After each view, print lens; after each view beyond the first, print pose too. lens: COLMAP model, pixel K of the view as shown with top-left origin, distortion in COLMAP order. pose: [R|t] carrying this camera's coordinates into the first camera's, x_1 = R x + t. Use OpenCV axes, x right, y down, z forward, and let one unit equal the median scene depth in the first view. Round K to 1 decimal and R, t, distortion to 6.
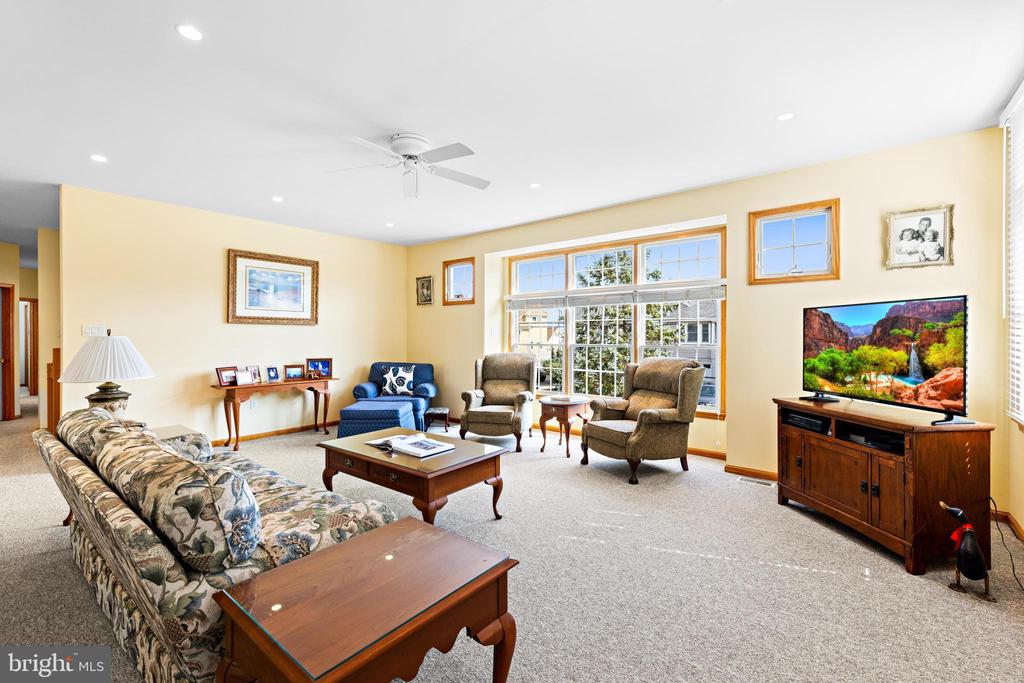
lens RADIAL K [[437.9, 0, 507.8], [0, 437.9, 337.4], [0, 0, 1]] dist [0.003945, 0.000150]
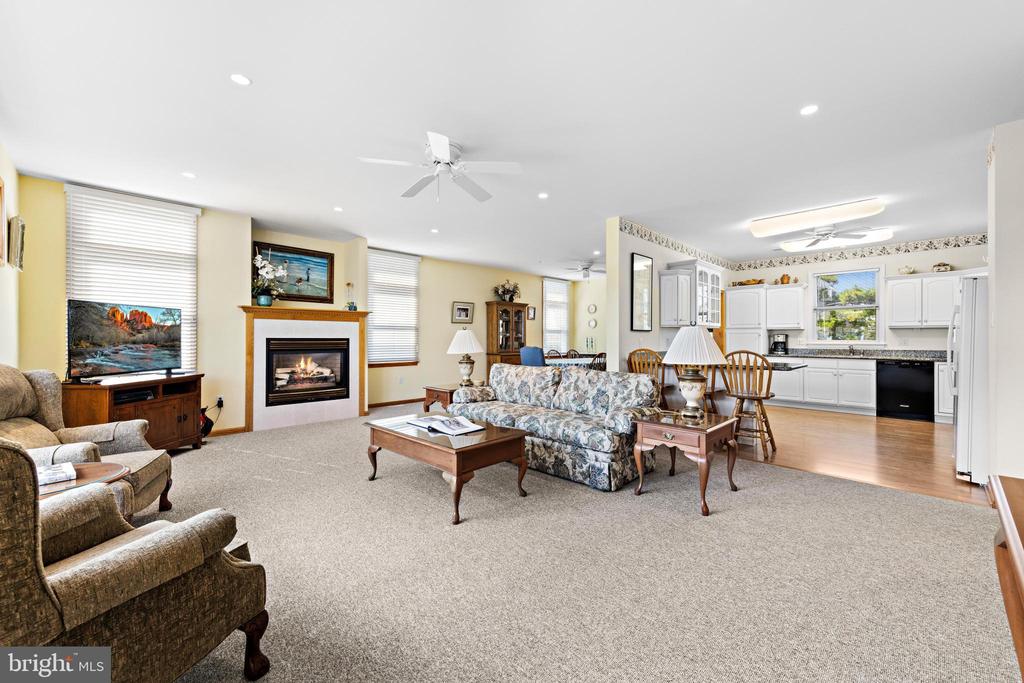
lens RADIAL K [[409.4, 0, 508.8], [0, 409.4, 338.1], [0, 0, 1]] dist [0.001032, -0.000397]
pose [[-0.994901, -0.001046, 0.100849, -0.334168], [-0.000666, 0.999993, 0.003808, 0.014725], [-0.100852, 0.003721, -0.994894, 1.376526]]
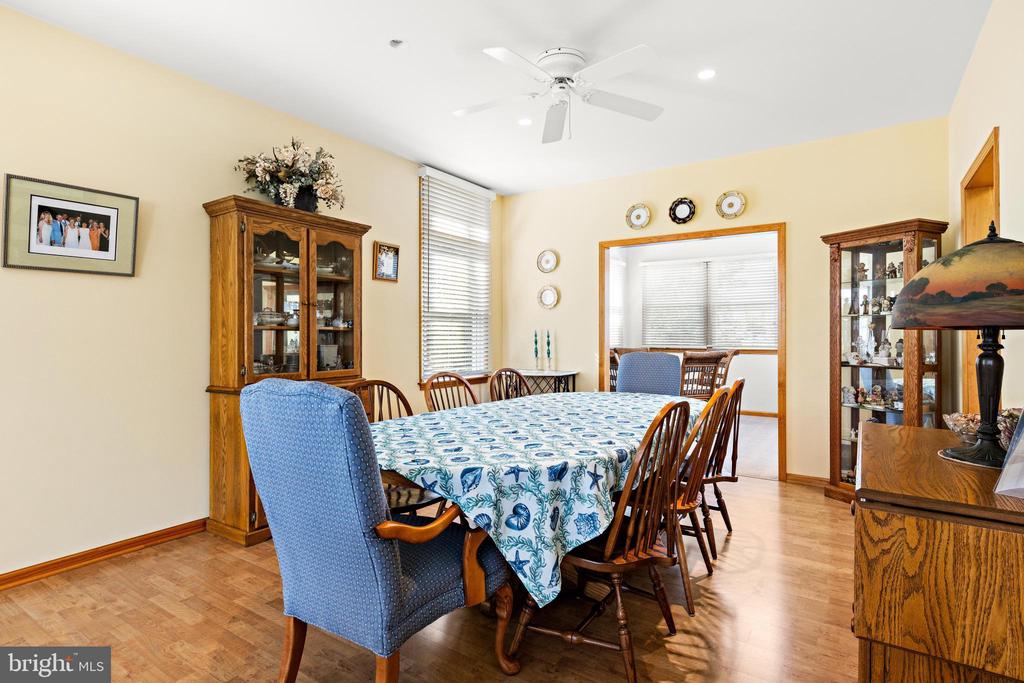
lens RADIAL K [[536.0, 0, 510.2], [0, 536.0, 336.4], [0, 0, 1]] dist [0.002000, 0.000011]
pose [[-0.994860, 0.000742, -0.101262, -0.359080], [0.000098, 0.999980, 0.006358, 0.021323], [0.101265, 0.006315, -0.994839, 0.256304]]
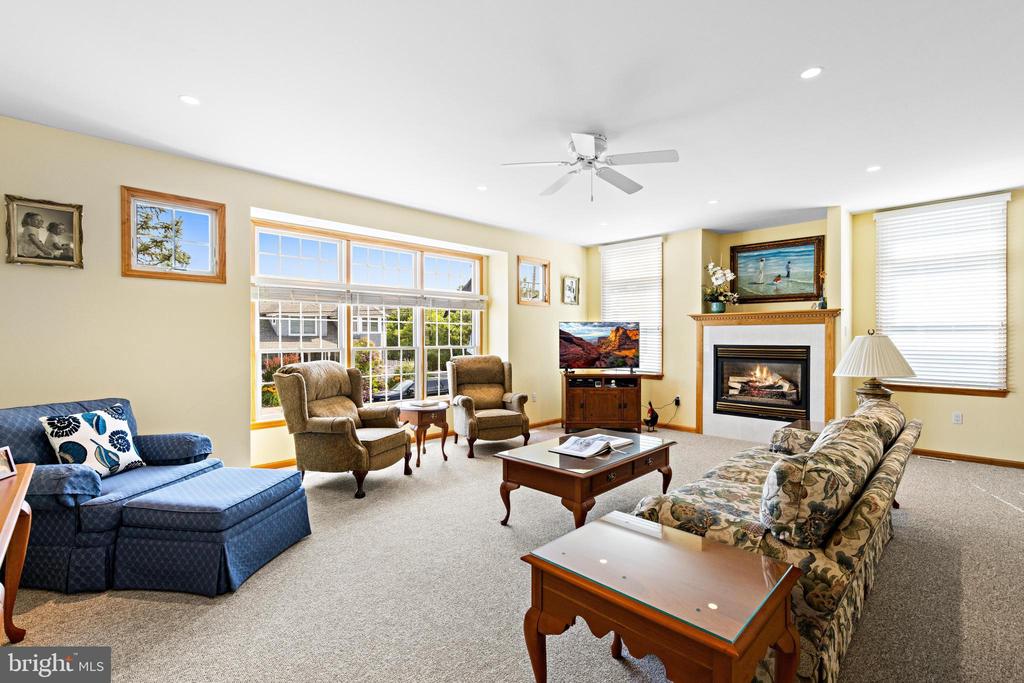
lens RADIAL K [[457.9, 0, 510.4], [0, 457.9, 336.8], [0, 0, 1]] dist [-0.002195, -0.000249]
pose [[0.102427, 0.001498, 0.994739, -0.873016], [0.004669, 0.999987, -0.001987, -0.002839], [-0.994730, 0.004848, 0.102419, 0.745581]]
